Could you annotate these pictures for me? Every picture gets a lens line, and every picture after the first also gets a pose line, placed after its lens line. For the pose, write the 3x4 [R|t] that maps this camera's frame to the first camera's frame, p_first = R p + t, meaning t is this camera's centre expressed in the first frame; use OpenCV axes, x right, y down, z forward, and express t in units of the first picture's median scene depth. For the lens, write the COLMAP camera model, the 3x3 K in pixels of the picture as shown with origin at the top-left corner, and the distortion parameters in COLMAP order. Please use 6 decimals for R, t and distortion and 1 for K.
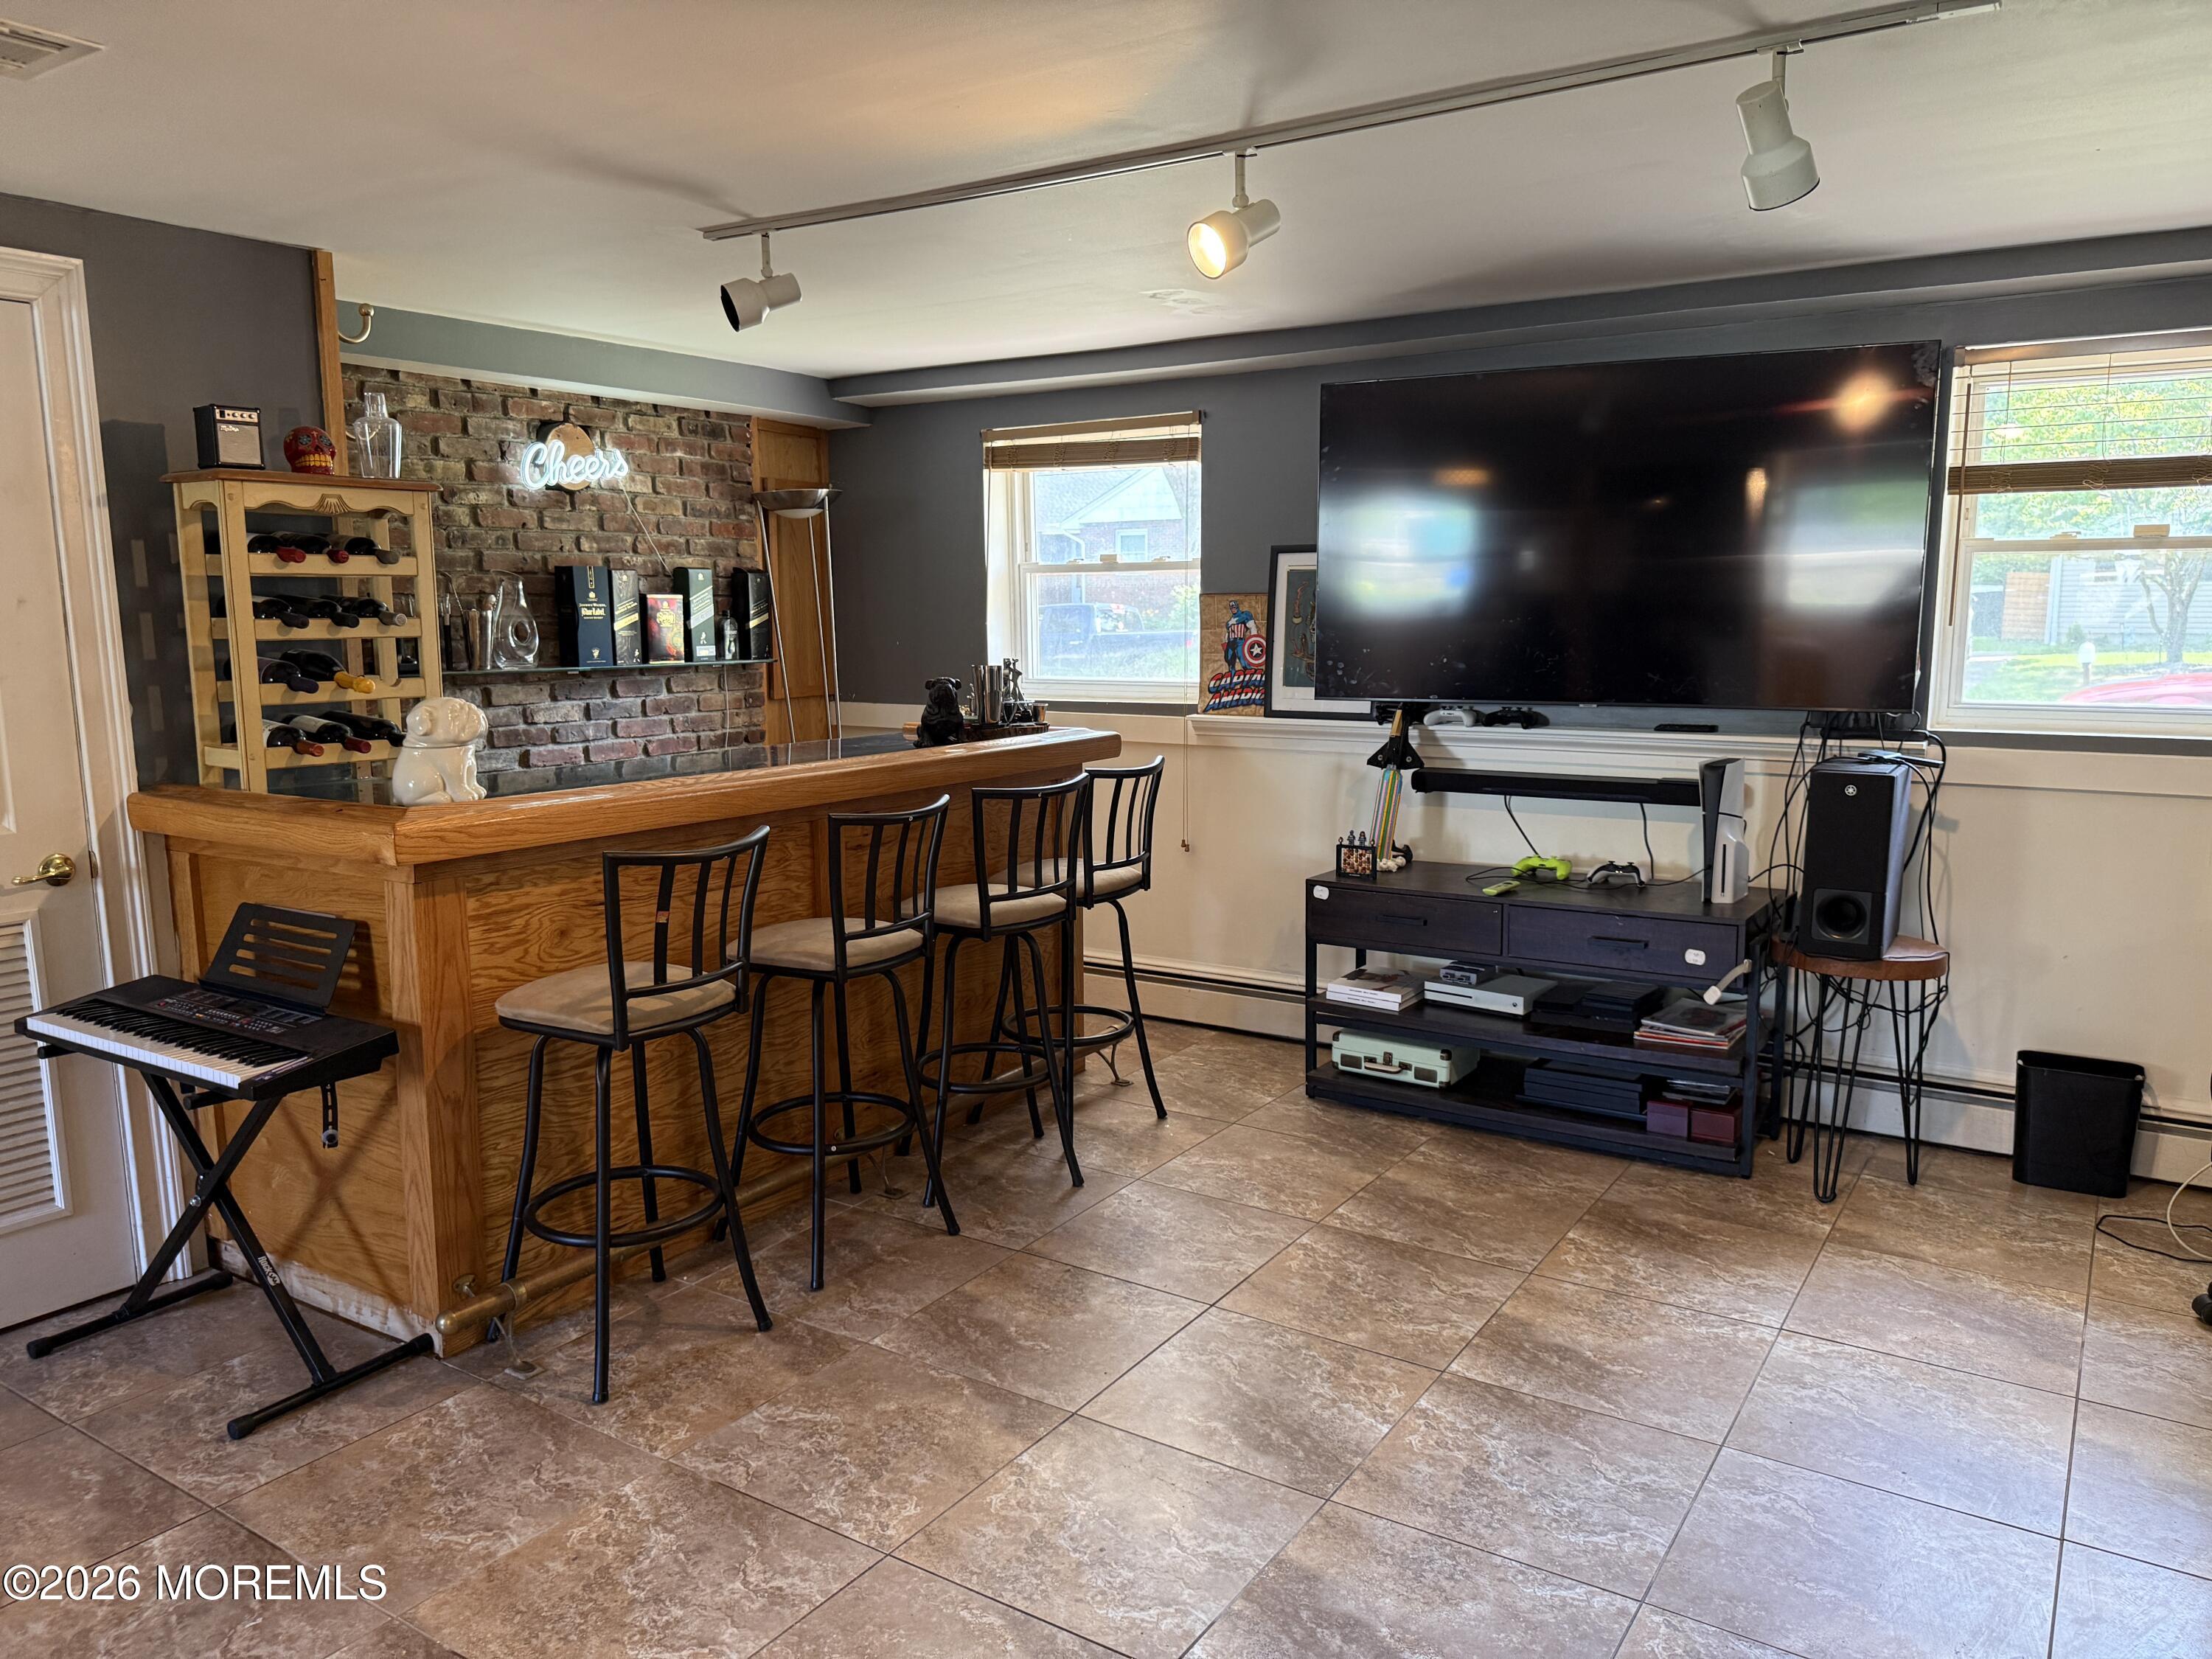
lens RADIAL K [[1558.5, 0, 1104.2], [0, 1558.5, 833.4], [0, 0, 1]] dist [0.157898, -0.258384]
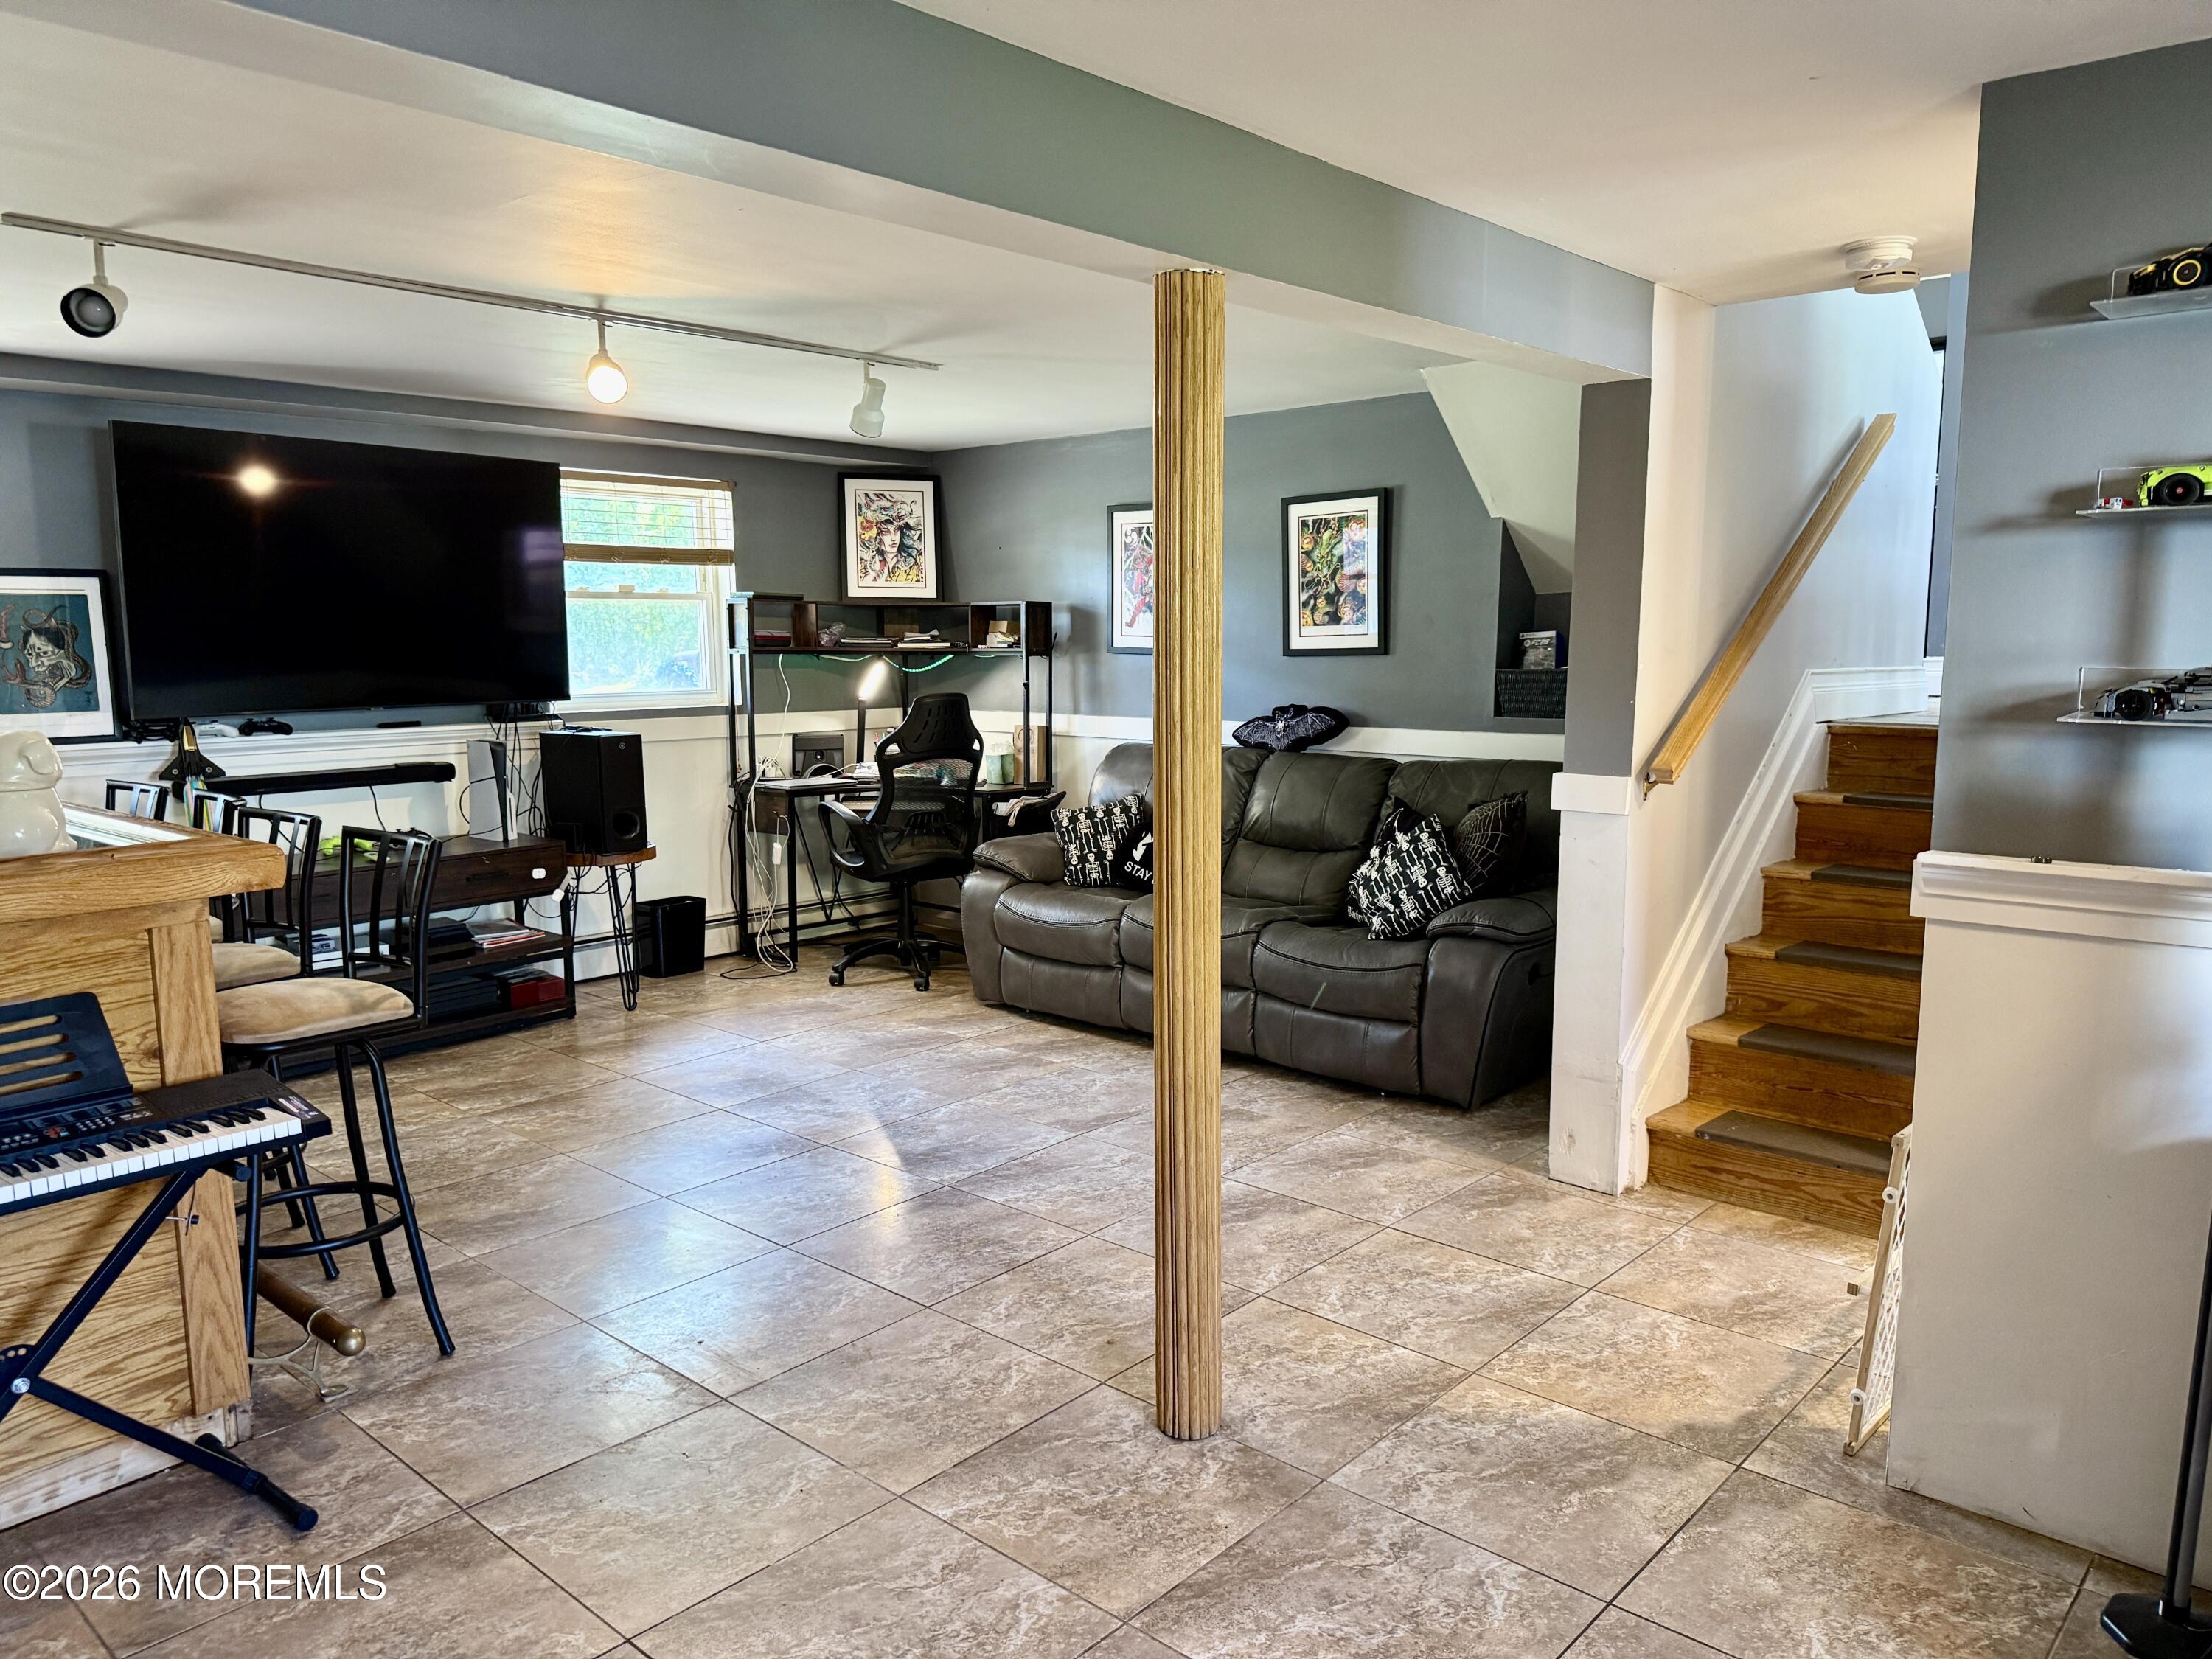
lens RADIAL K [[1558.5, 0, 1104.2], [0, 1558.5, 833.4], [0, 0, 1]] dist [0.157898, -0.258384]
pose [[0.147781, -0.123263, 0.981309, -0.764126], [0.149074, 0.983644, 0.101106, -0.021420], [-0.977721, 0.131346, 0.163739, 0.204514]]
